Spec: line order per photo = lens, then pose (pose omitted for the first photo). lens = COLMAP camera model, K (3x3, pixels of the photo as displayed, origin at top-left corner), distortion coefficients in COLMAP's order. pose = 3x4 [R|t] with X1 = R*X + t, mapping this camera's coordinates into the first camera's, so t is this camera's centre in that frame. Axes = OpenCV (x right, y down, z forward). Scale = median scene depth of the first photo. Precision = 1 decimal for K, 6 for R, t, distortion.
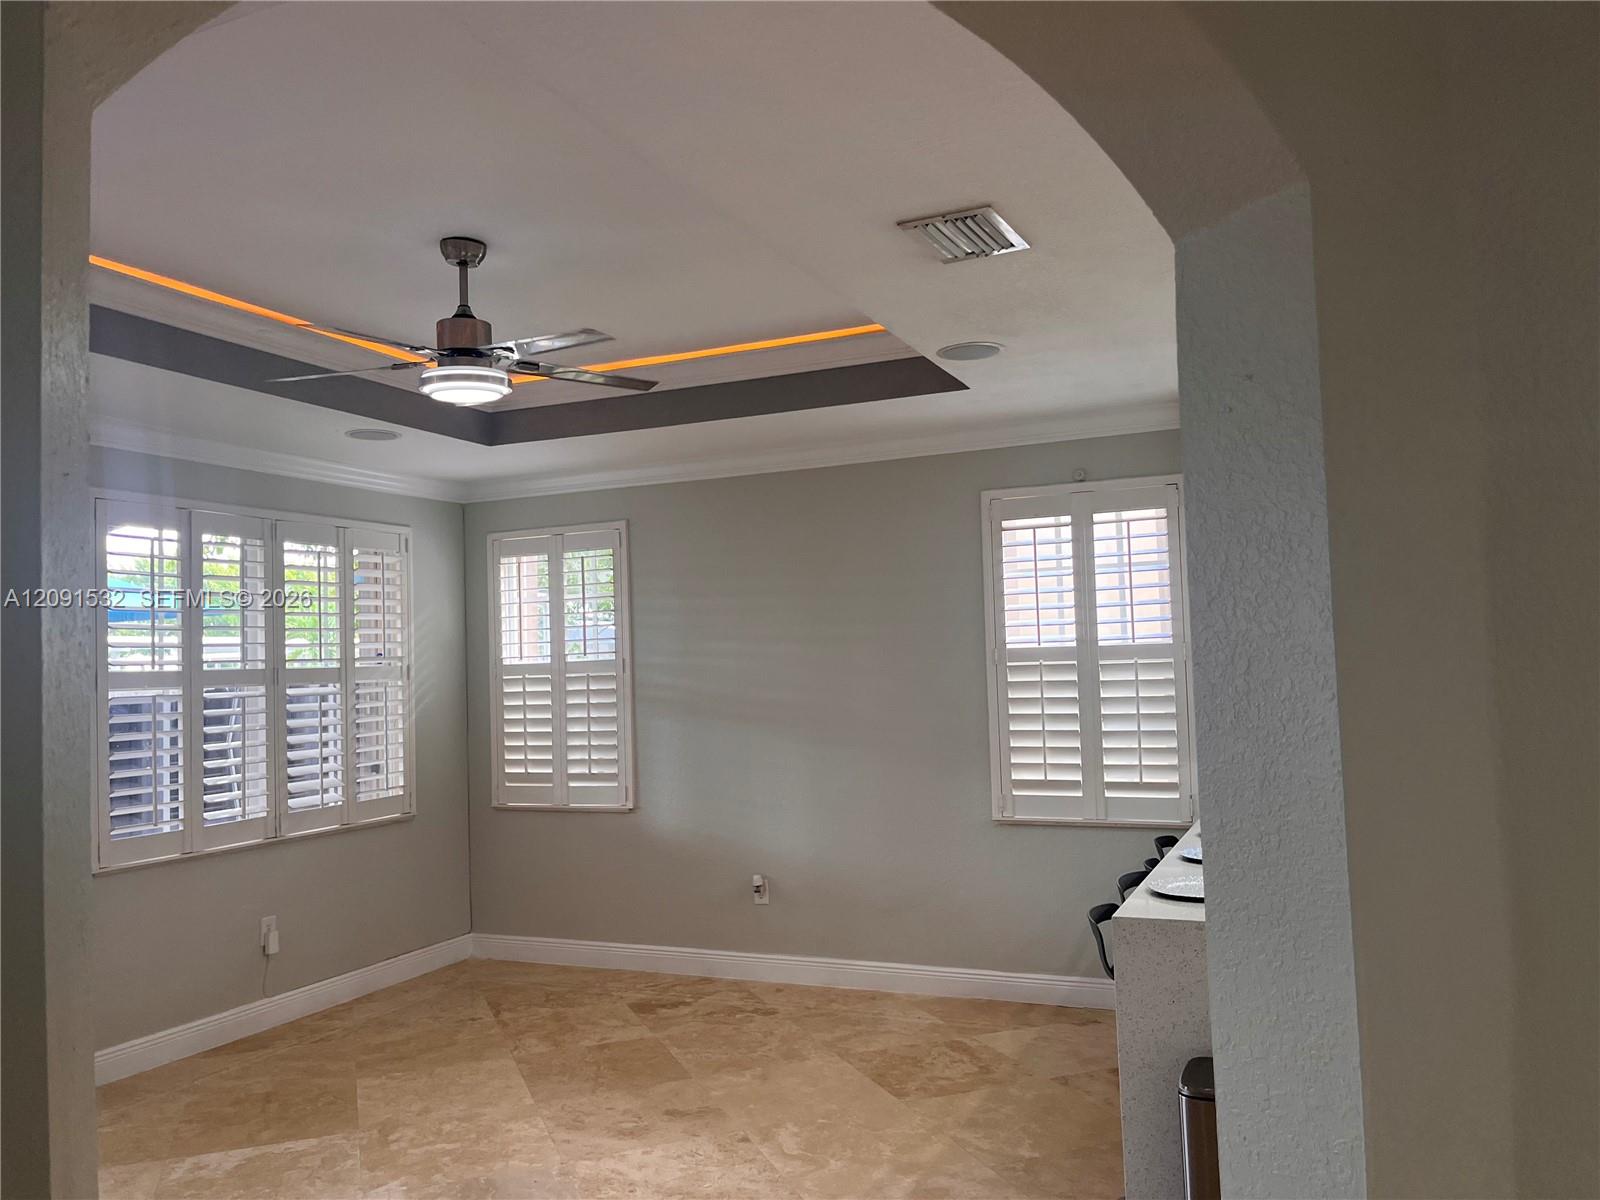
lens RADIAL K [[1248.3, 0, 805.1], [0, 1248.3, 600.7], [0, 0, 1]] dist [0.031341, -0.030245]
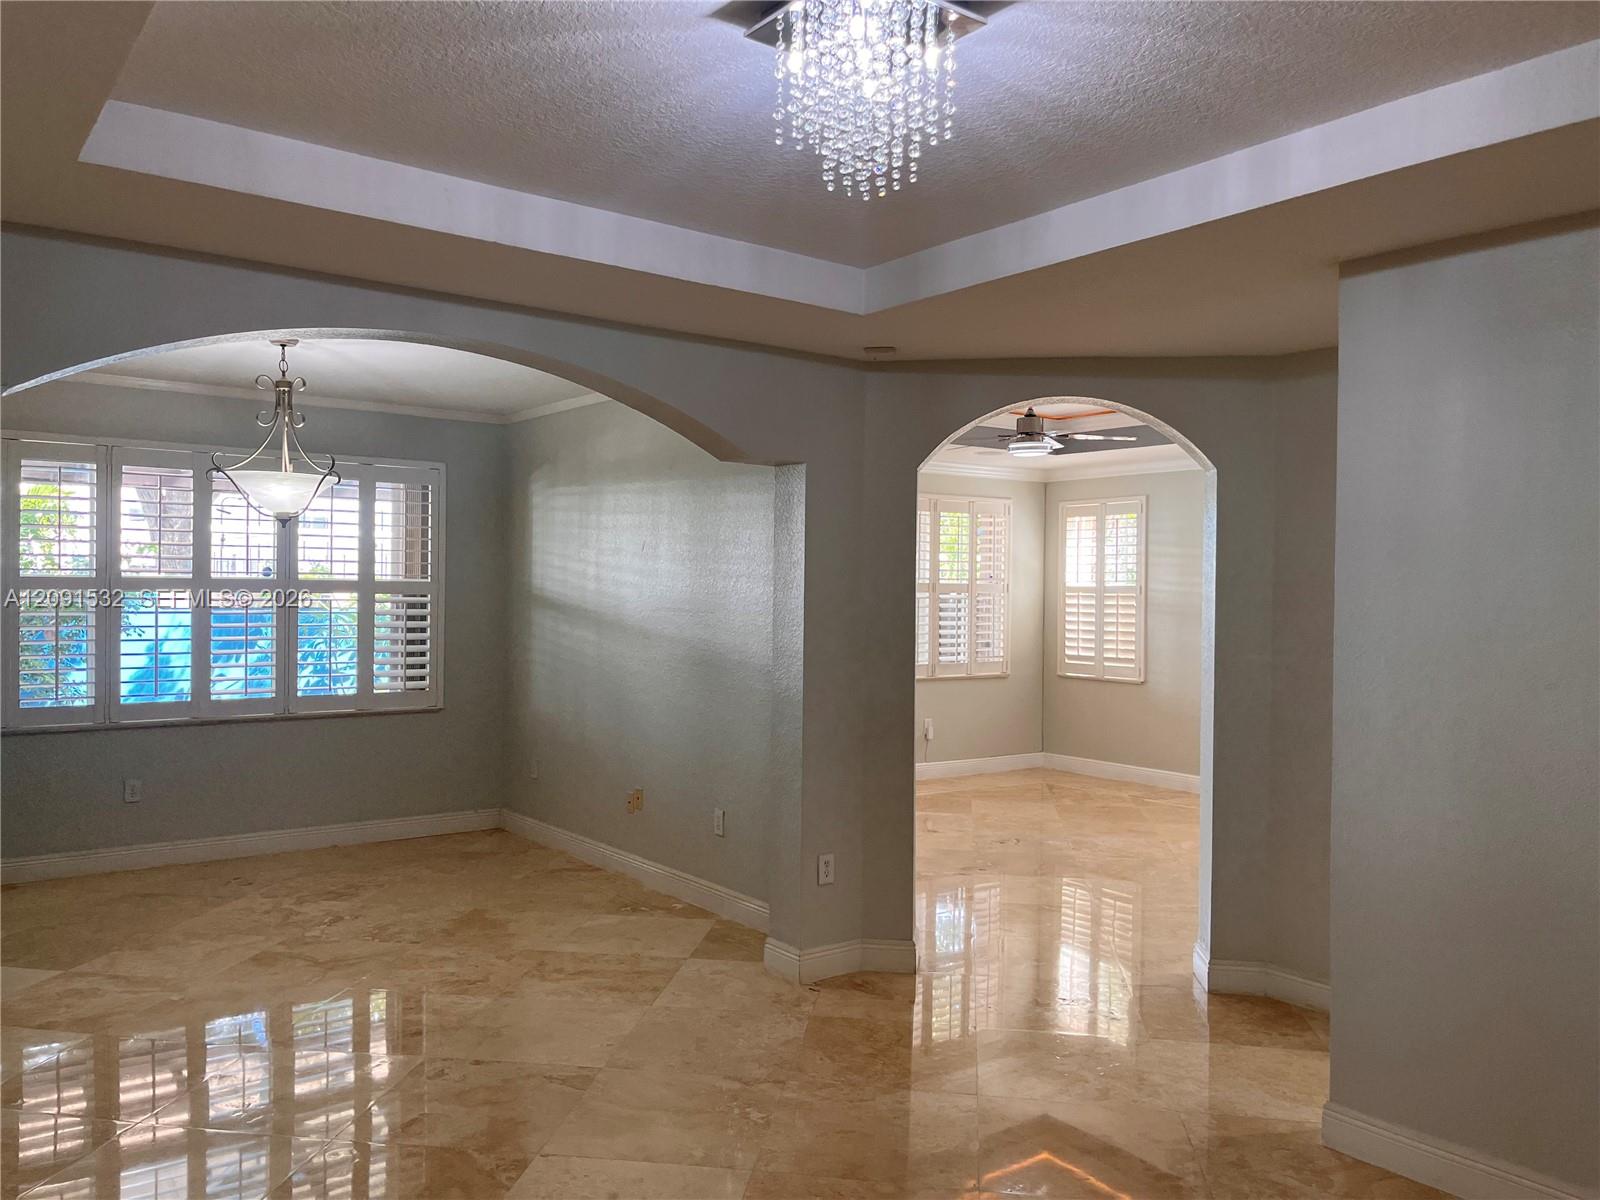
lens RADIAL K [[1248.3, 0, 800.8], [0, 1248.3, 598.8], [0, 0, 1]] dist [0.031341, -0.030245]
pose [[0.881690, 0.044616, -0.469715, 0.211759], [-0.017073, 0.997884, 0.062737, -0.026858], [0.471520, -0.047295, 0.880586, -0.565490]]
